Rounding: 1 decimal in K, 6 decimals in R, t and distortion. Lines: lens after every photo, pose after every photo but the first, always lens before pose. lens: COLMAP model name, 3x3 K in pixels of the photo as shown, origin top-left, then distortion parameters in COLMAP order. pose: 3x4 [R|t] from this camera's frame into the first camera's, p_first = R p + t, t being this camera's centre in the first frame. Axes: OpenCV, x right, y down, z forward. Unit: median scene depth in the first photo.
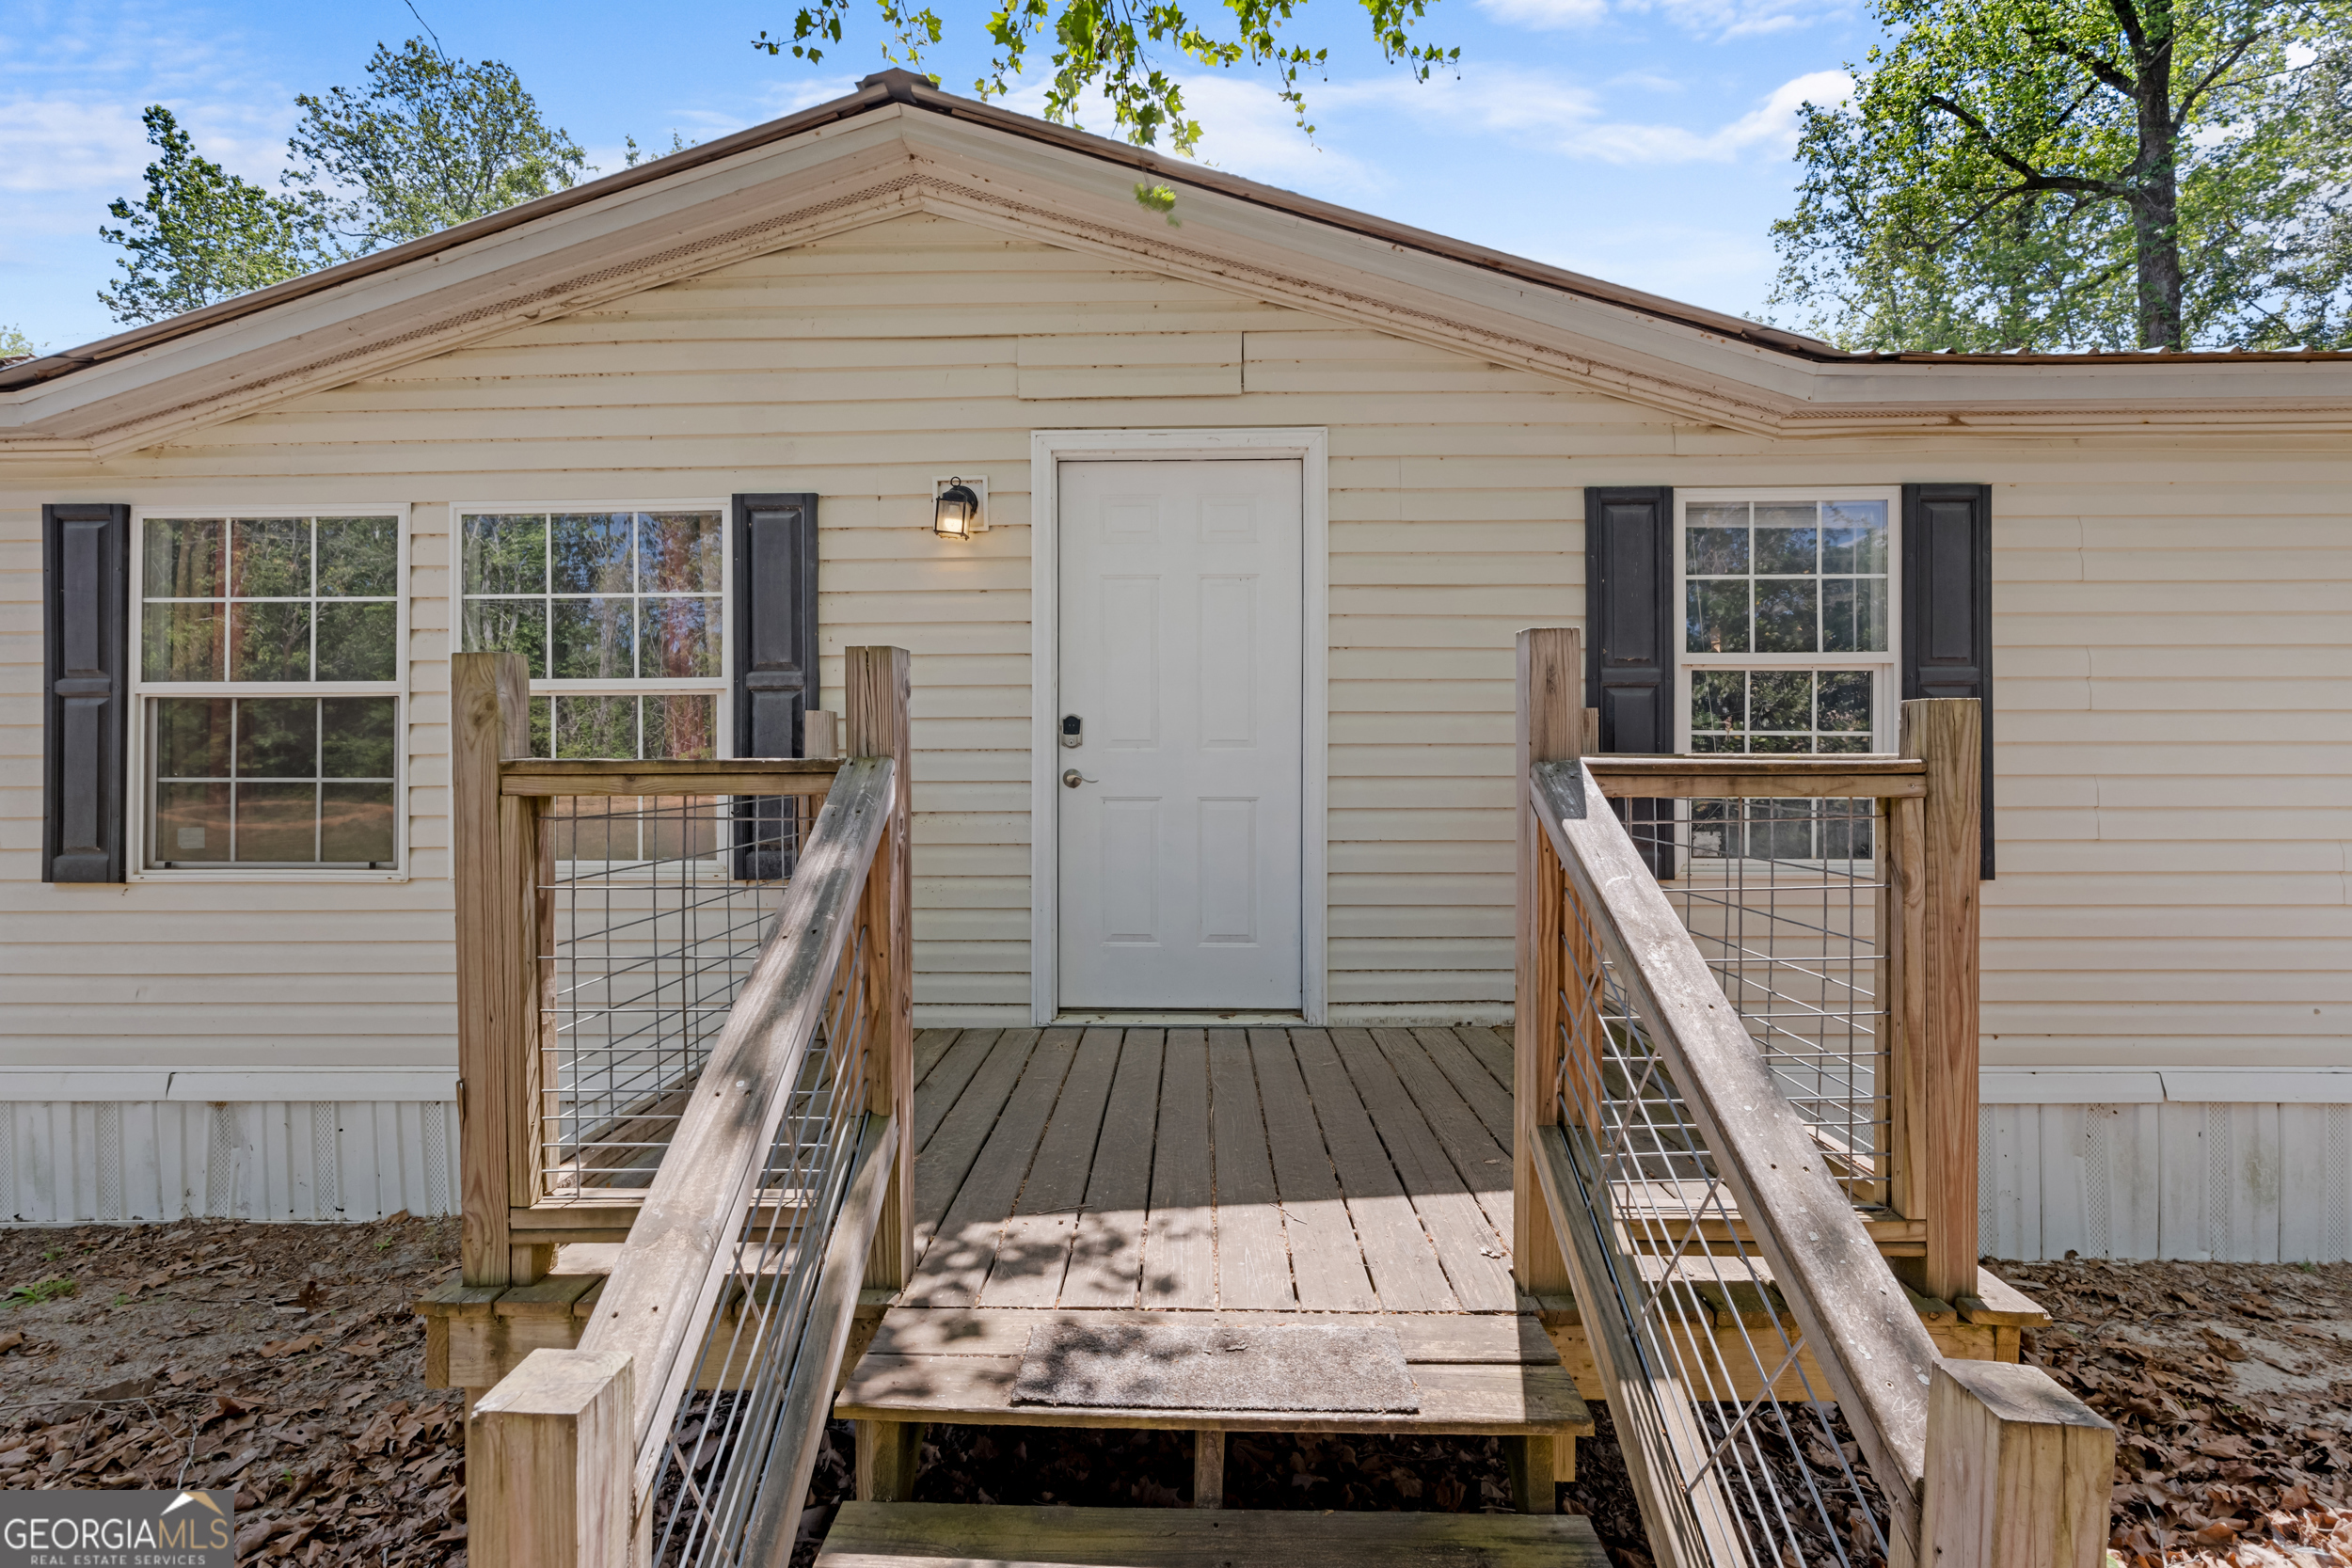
lens RADIAL K [[1064.9, 0, 1182.7], [0, 1064.9, 780.1], [0, 0, 1]] dist [-0.003929, 0.000392]
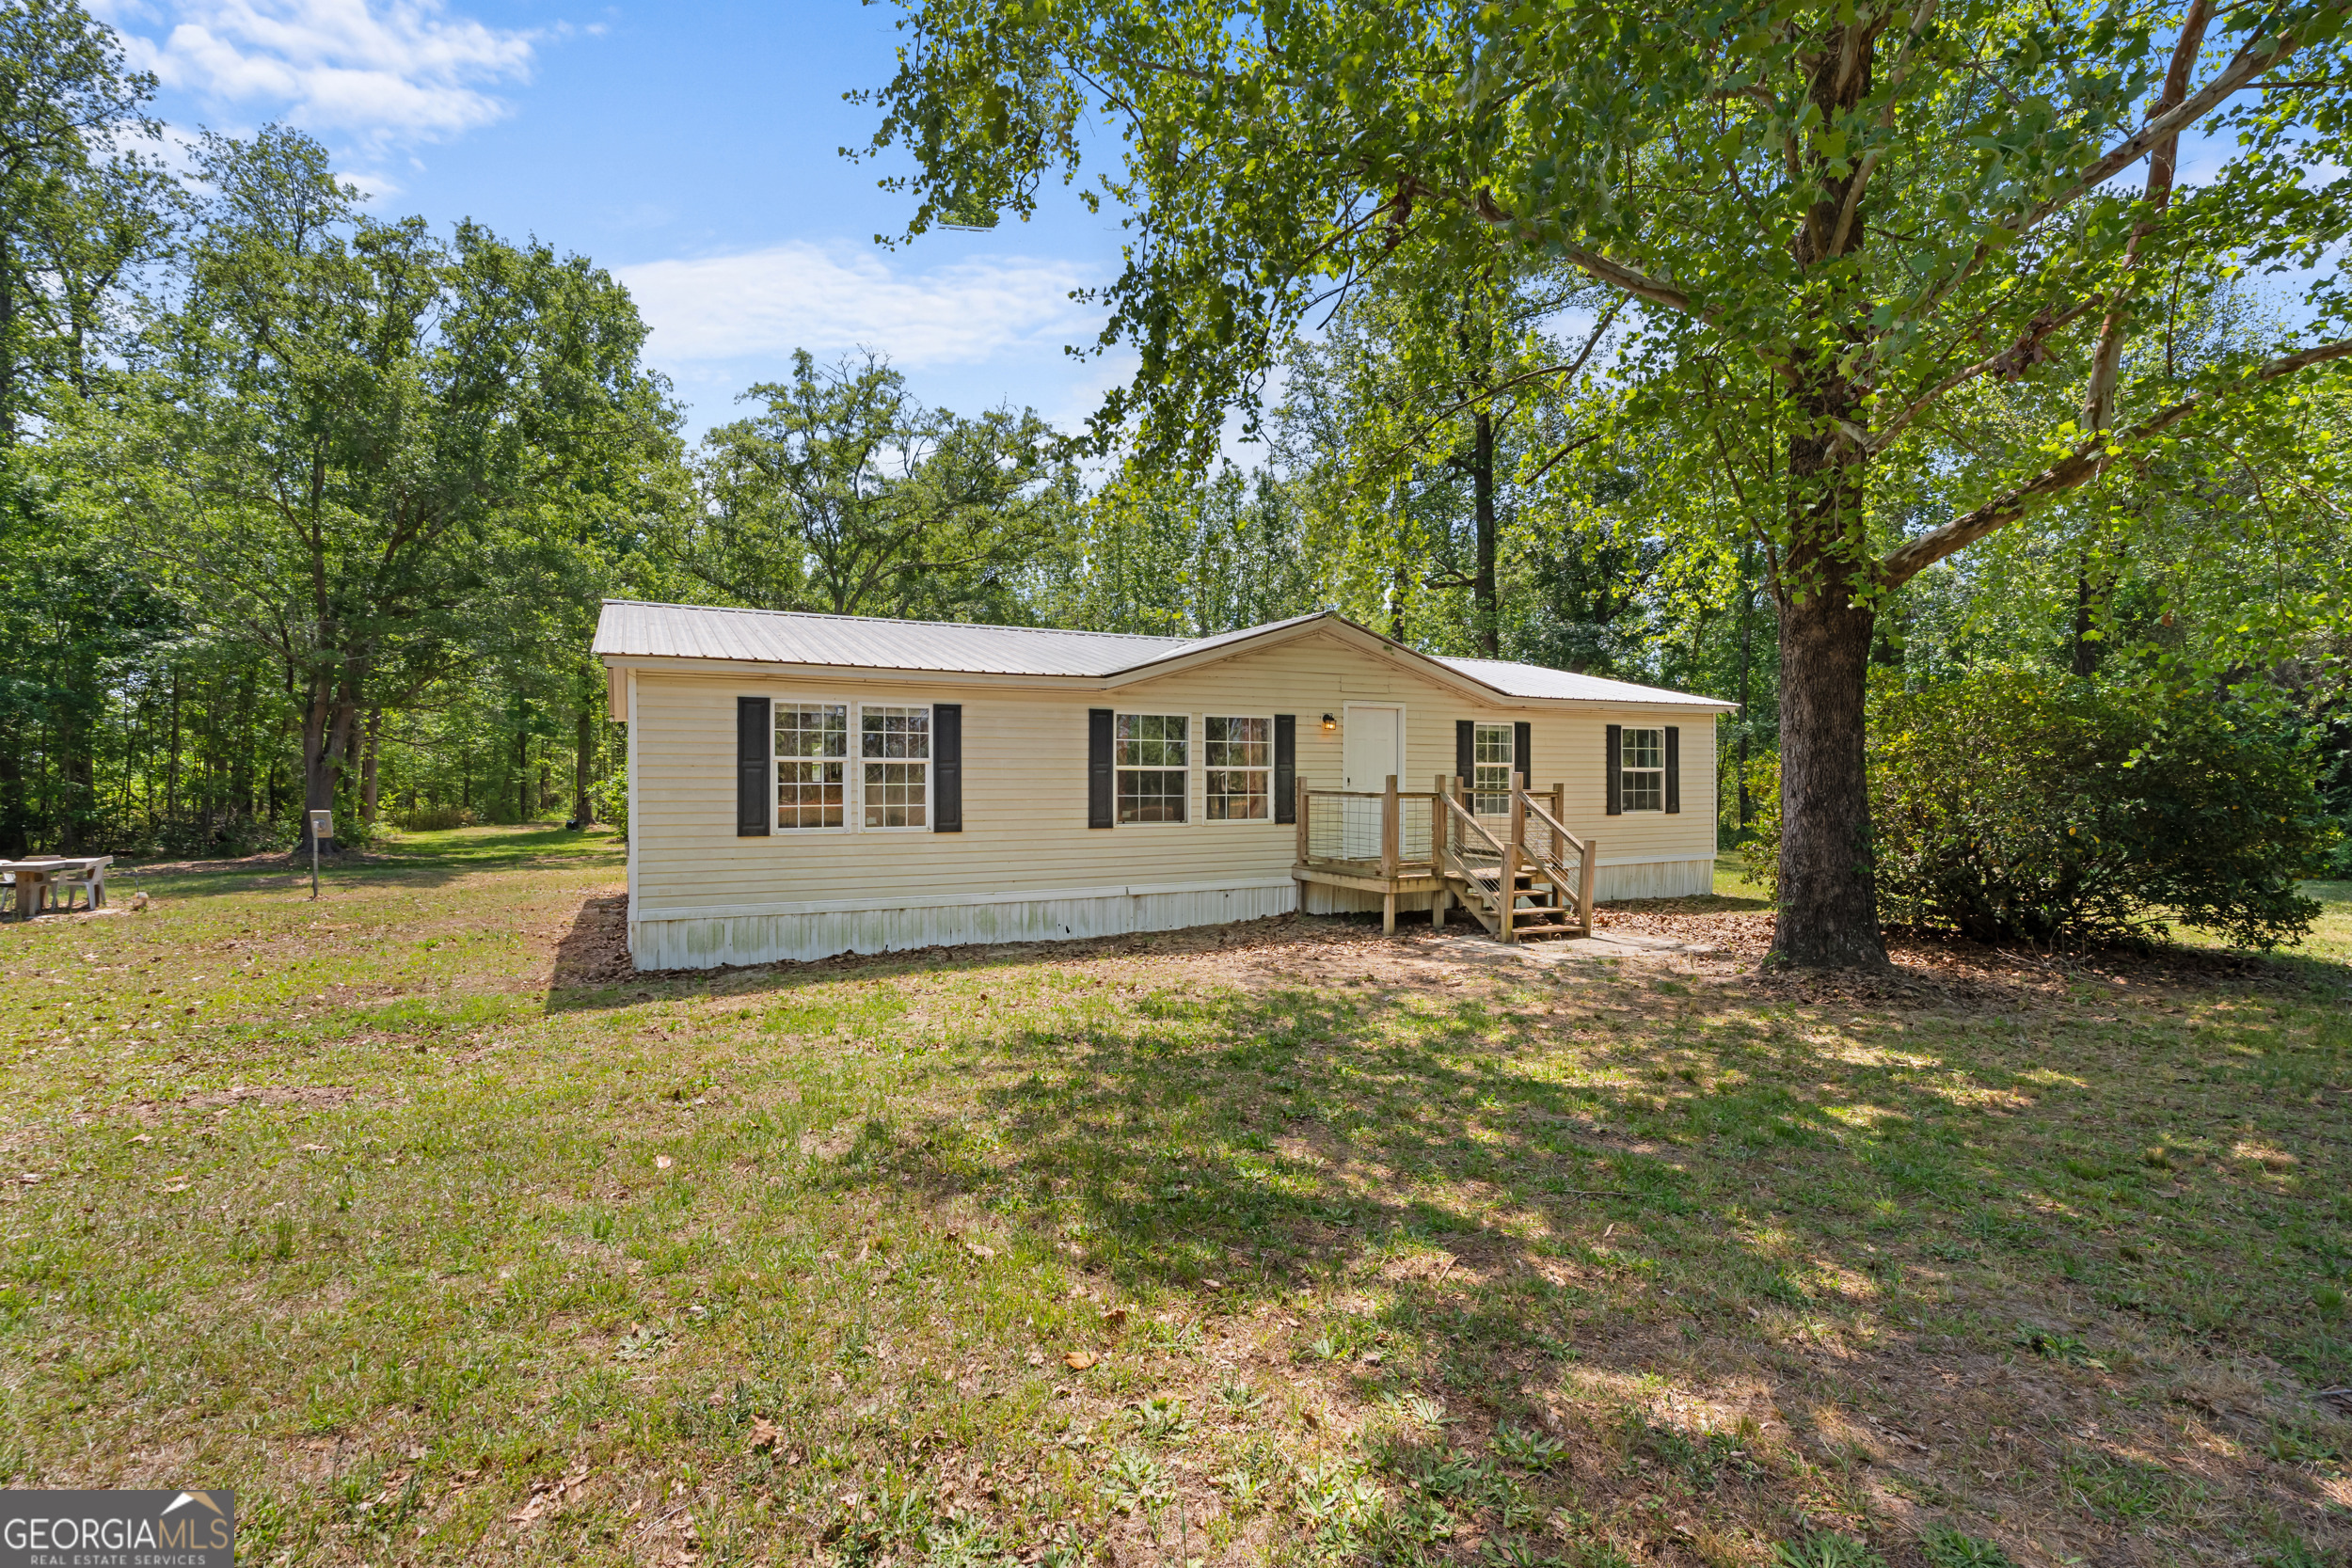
lens RADIAL K [[1027.5, 0, 1176.0], [0, 1027.5, 784.0], [0, 0, 1]] dist [0.002680, -0.000123]
pose [[0.881552, 0.002381, 0.472081, -2.290675], [-0.000159, 0.999989, -0.004748, -0.020148], [-0.472087, 0.004111, 0.881542, -1.828306]]
